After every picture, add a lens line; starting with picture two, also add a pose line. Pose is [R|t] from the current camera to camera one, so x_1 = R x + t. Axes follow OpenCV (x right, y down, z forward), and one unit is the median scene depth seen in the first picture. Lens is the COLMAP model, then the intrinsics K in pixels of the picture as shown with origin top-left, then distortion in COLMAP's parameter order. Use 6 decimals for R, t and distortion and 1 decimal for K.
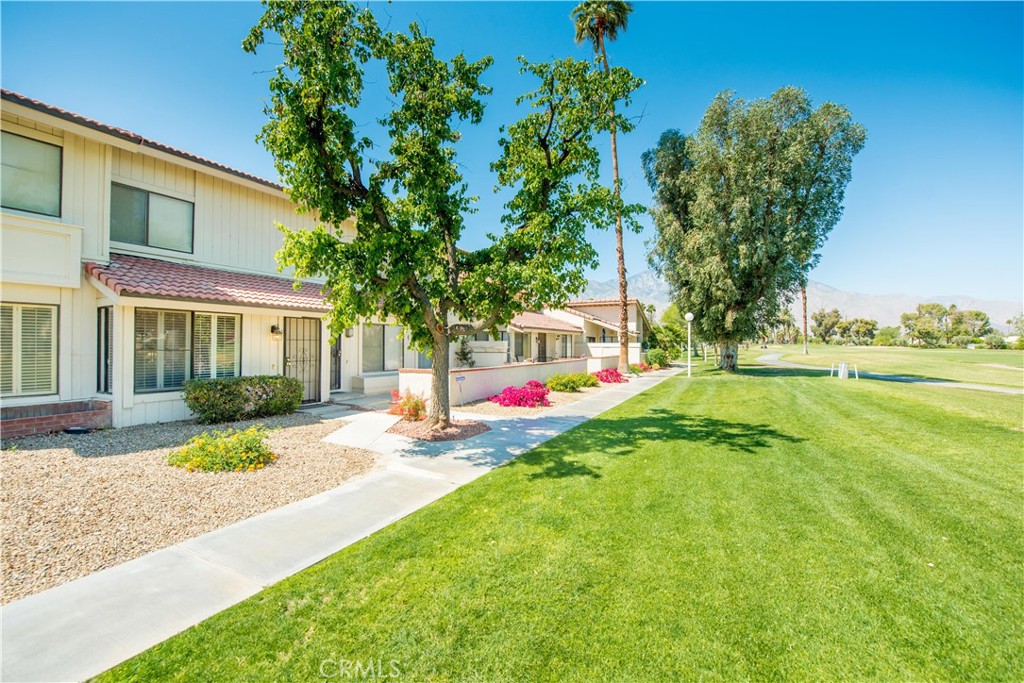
lens RADIAL K [[412.1, 0, 506.4], [0, 412.1, 342.7], [0, 0, 1]] dist [-0.016977, -0.001026]
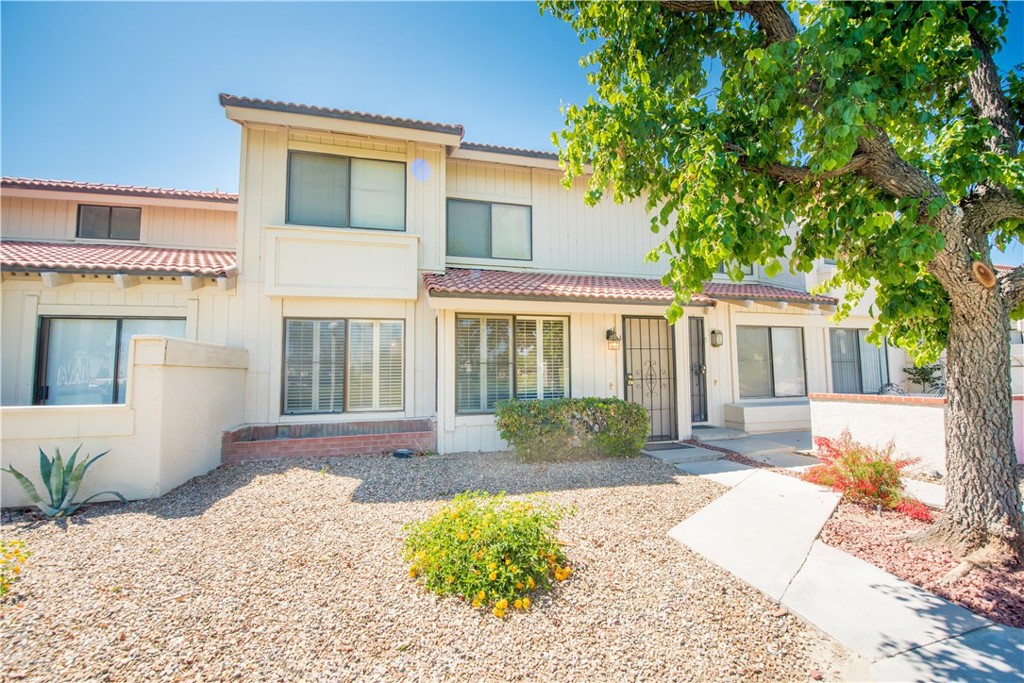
lens RADIAL K [[412.1, 0, 517.3], [0, 412.1, 345.1], [0, 0, 1]] dist [-0.016977, -0.001026]
pose [[0.685726, -0.063306, -0.725101, -0.158492], [0.020974, 0.997515, -0.067254, 0.033272], [0.727557, 0.030910, 0.685350, 0.401052]]
